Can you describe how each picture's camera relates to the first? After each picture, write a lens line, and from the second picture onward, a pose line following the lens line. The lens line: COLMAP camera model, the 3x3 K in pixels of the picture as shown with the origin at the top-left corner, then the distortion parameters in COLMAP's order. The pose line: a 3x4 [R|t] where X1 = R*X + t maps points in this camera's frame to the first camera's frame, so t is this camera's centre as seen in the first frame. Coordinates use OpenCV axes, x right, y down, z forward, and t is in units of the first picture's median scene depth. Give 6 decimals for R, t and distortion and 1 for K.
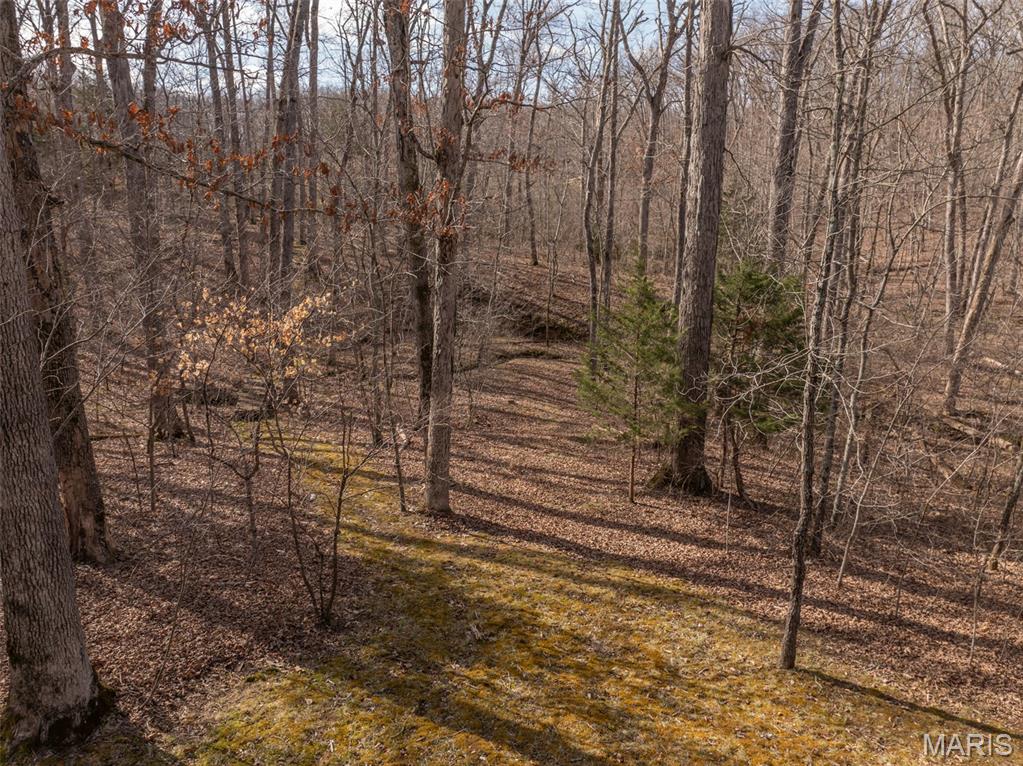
lens RADIAL K [[714.3, 0, 510.9], [0, 714.3, 382.0], [0, 0, 1]] dist [-0.042062, 0.033141]
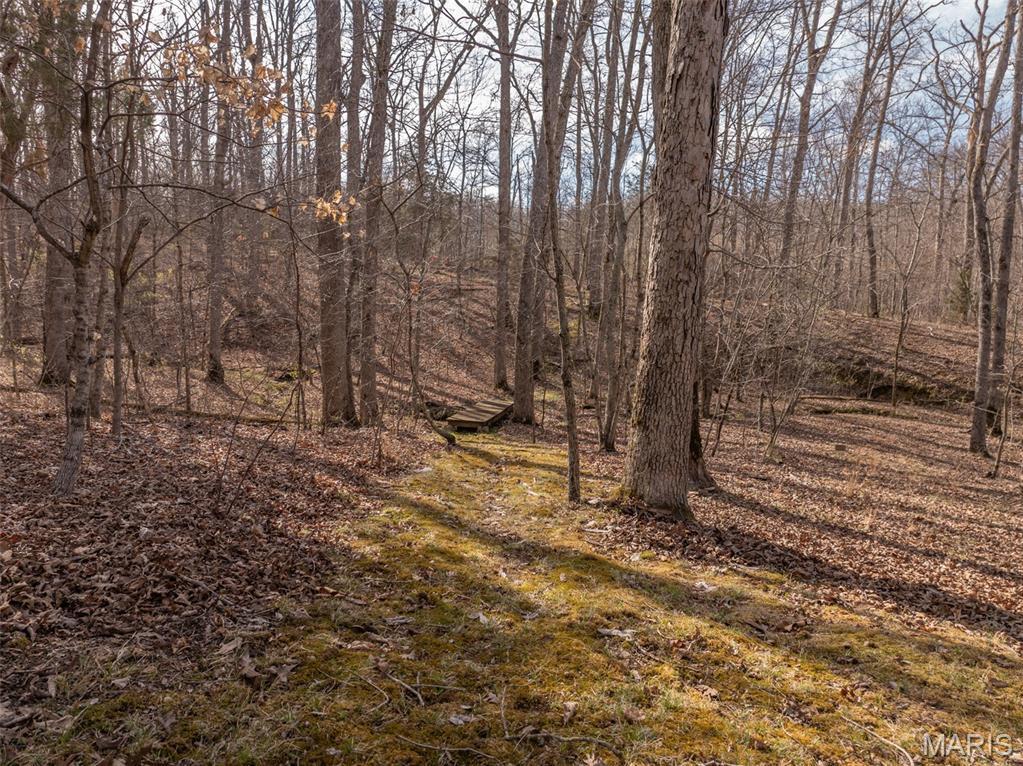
lens RADIAL K [[714.3, 0, 510.9], [0, 714.3, 382.0], [0, 0, 1]] dist [-0.042062, 0.033141]
pose [[0.908947, 0.044114, -0.414570, -0.015826], [-0.104158, 0.986881, -0.123355, 0.171171], [0.403690, 0.155304, 0.901618, 0.613485]]
